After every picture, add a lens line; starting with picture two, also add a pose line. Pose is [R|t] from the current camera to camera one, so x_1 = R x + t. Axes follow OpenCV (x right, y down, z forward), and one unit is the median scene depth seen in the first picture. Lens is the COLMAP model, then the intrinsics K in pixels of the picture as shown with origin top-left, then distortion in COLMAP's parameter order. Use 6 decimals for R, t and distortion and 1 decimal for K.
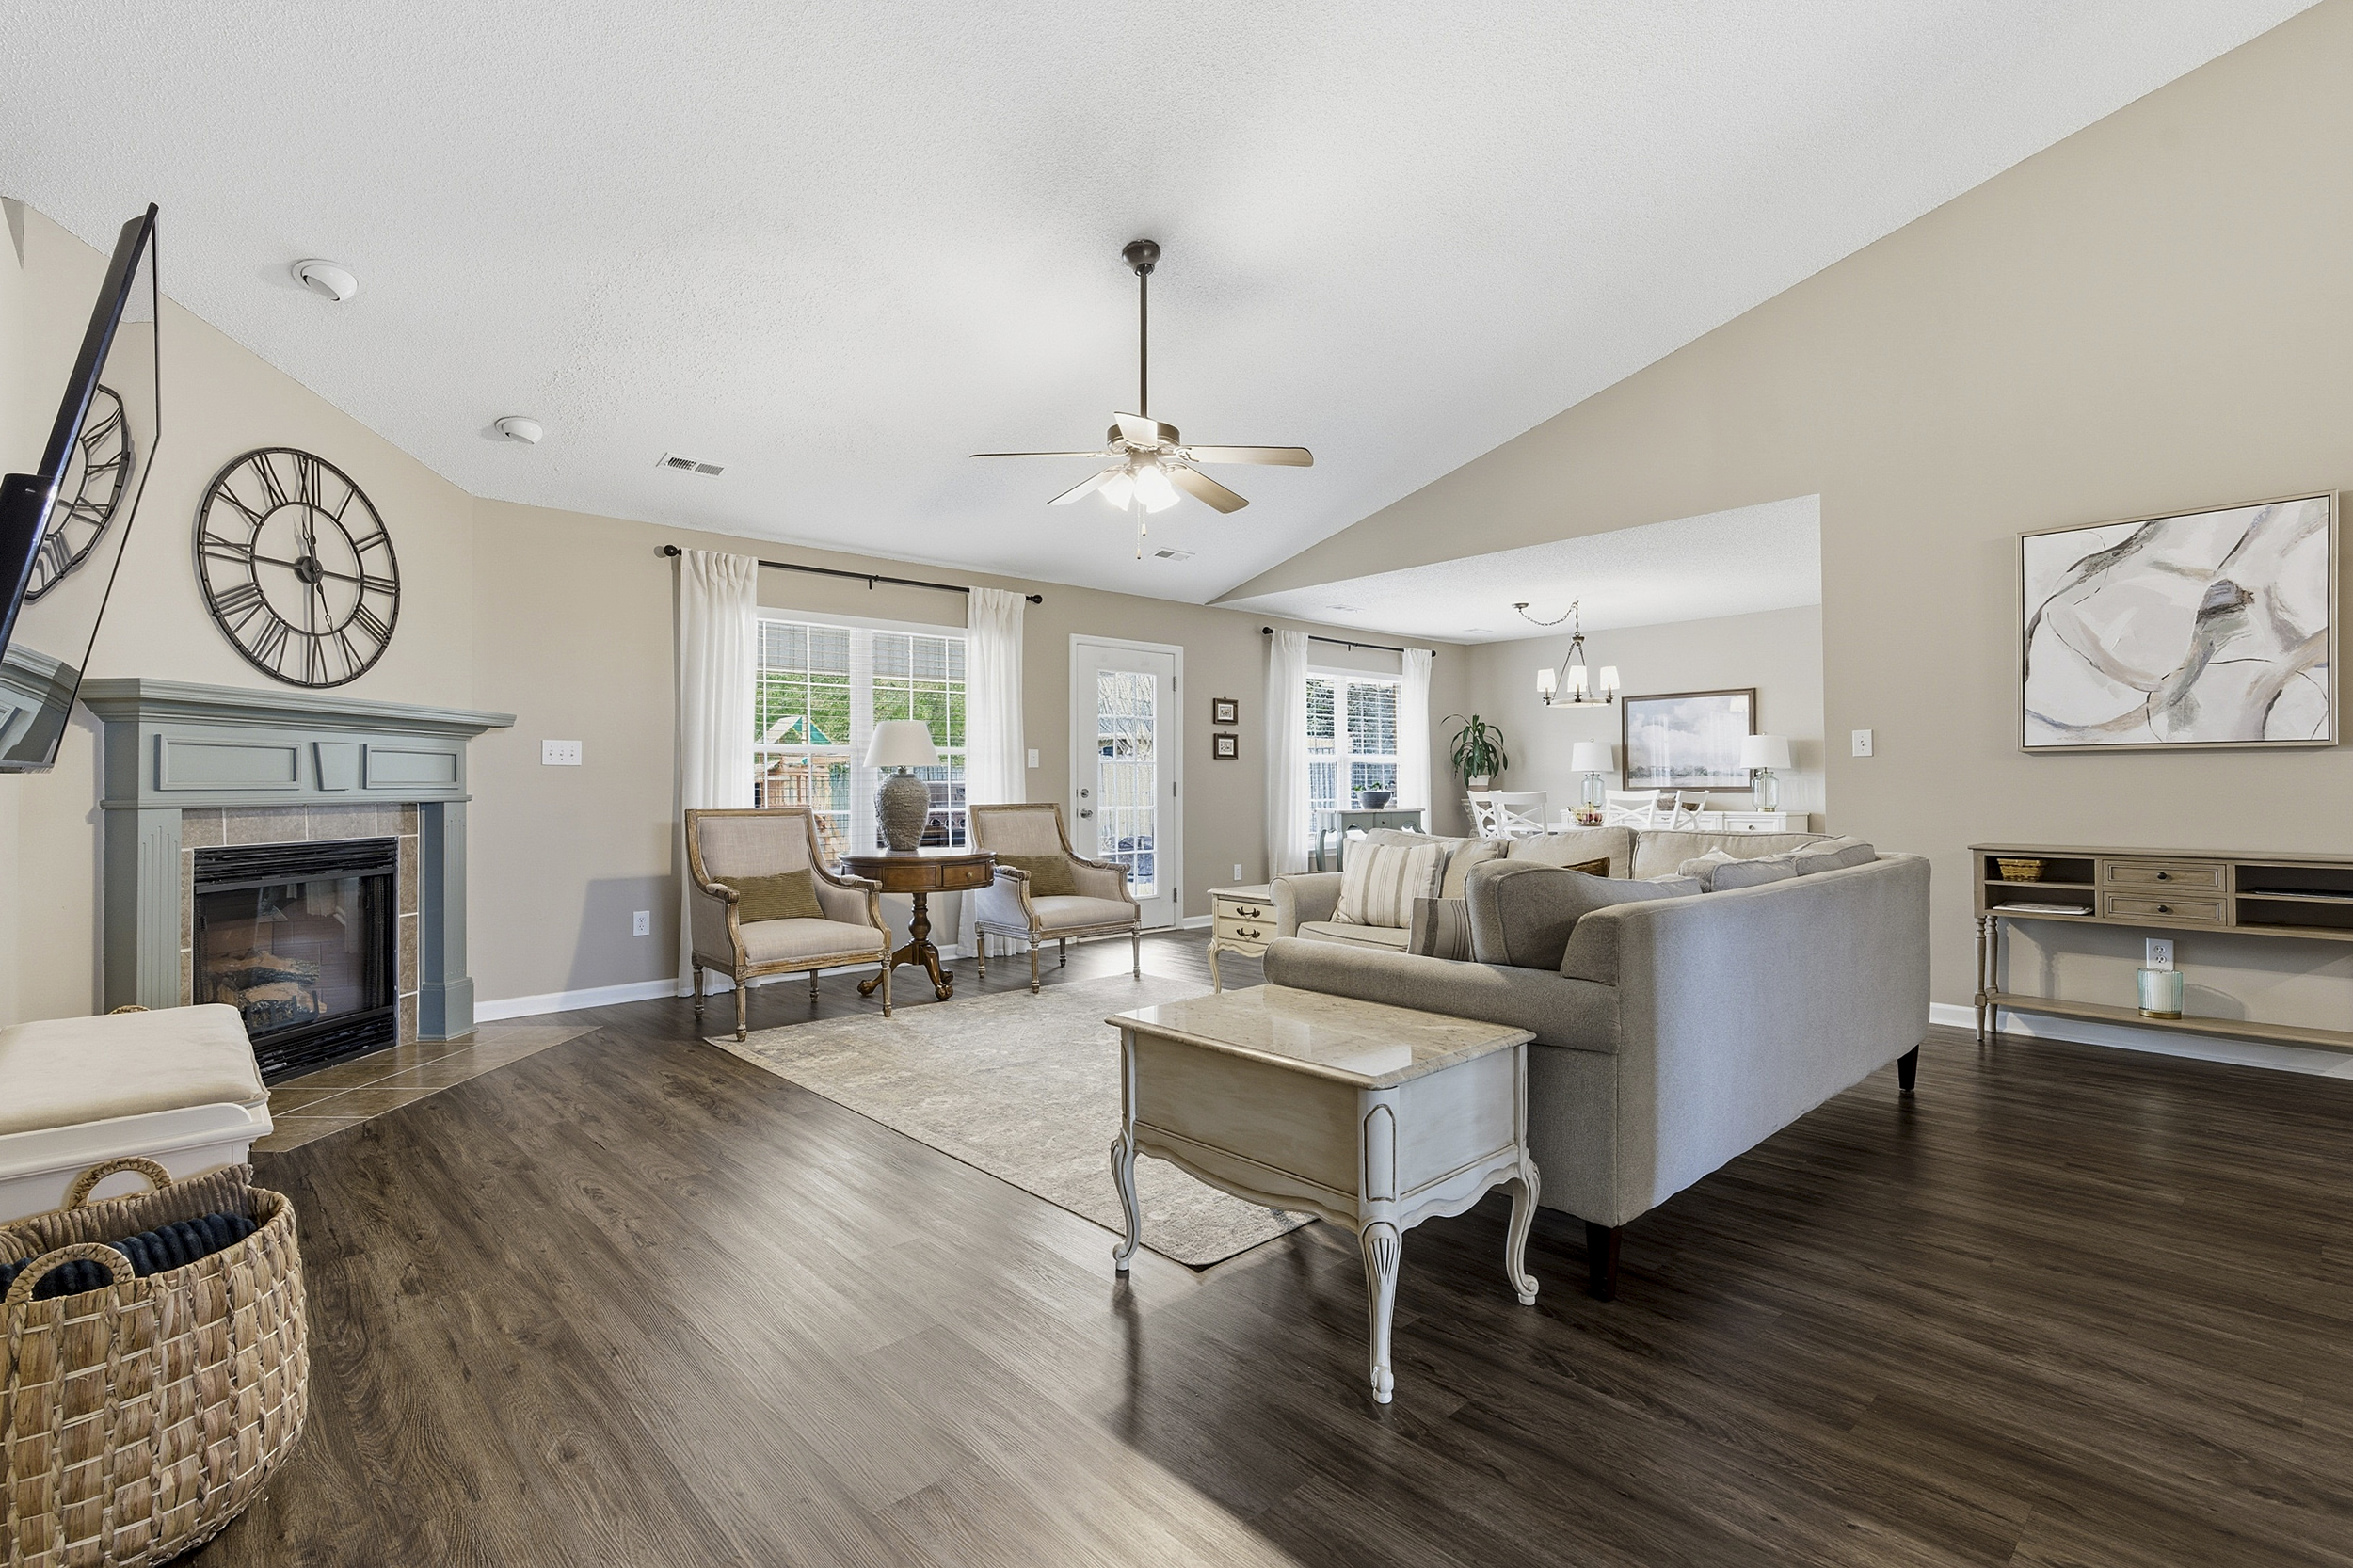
lens RADIAL K [[1080.2, 0, 1180.8], [0, 1080.2, 773.8], [0, 0, 1]] dist [0.000353, 0.000180]
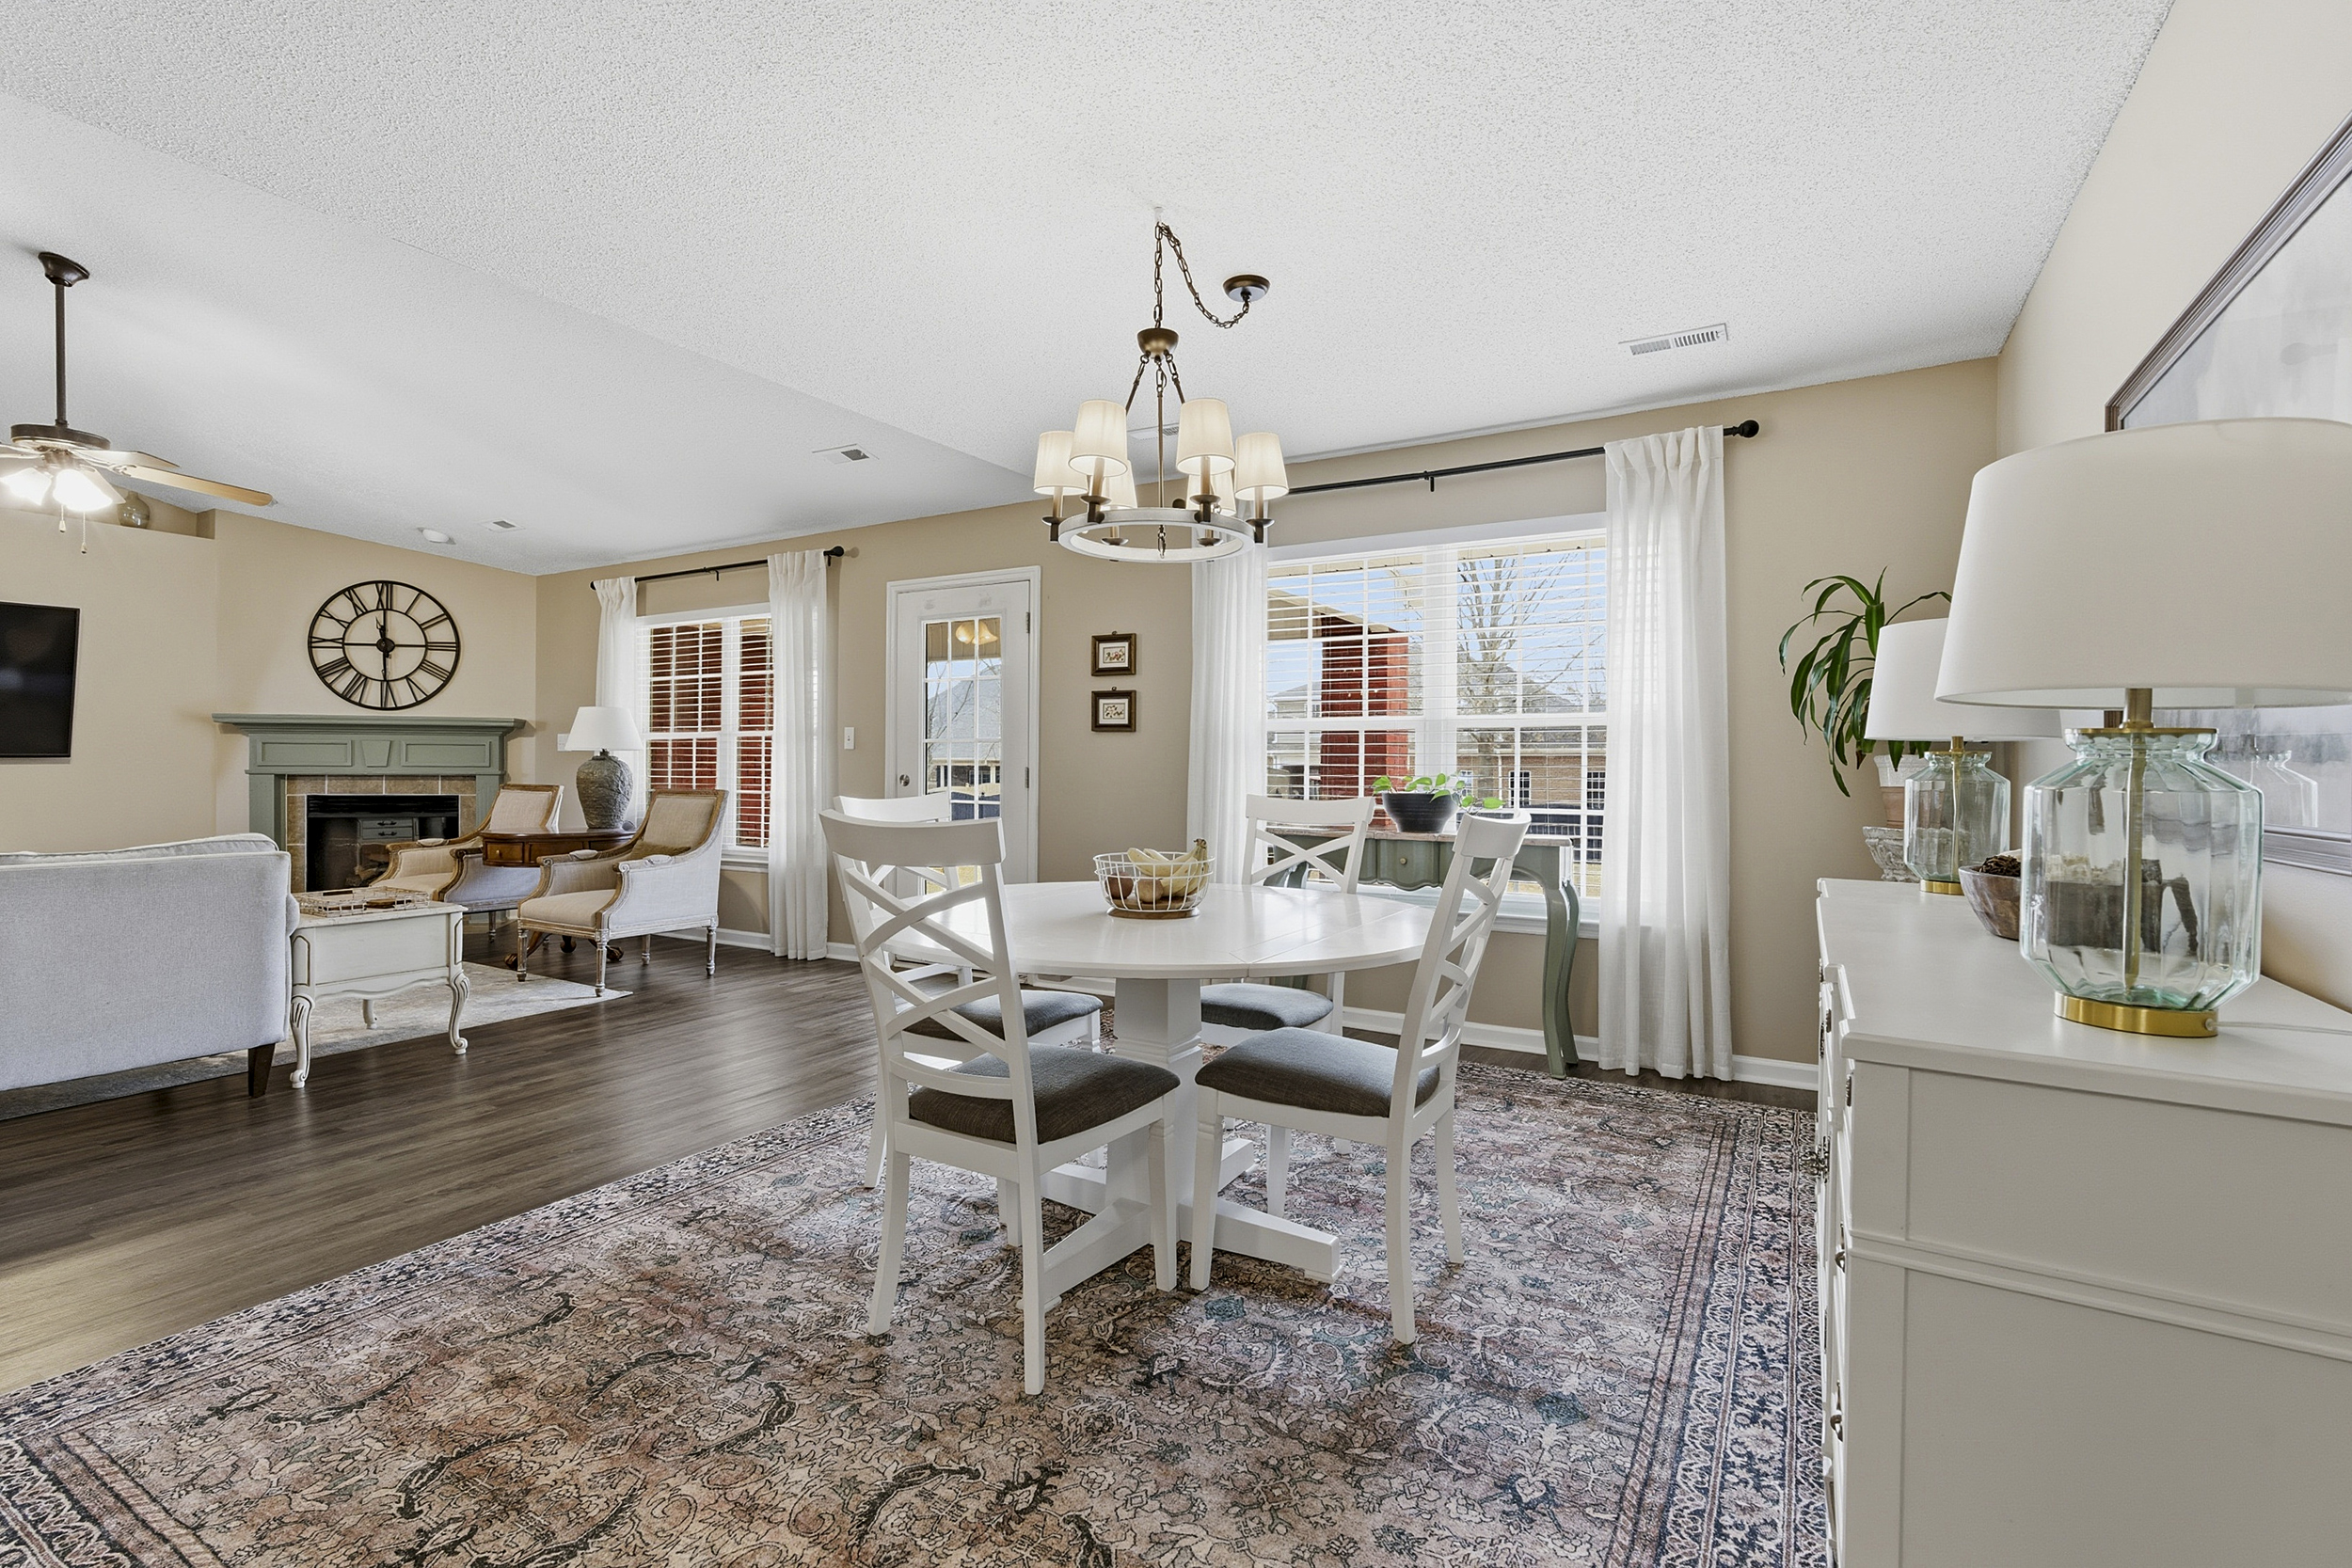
lens RADIAL K [[1071.8, 0, 1169.4], [0, 1071.8, 768.8], [0, 0, 1]] dist [0.011253, 0.000020]
pose [[0.286328, 0.007719, -0.958100, 1.267418], [0.001621, 0.999962, 0.008540, 0.005236], [0.958130, -0.003998, 0.286305, 1.690298]]
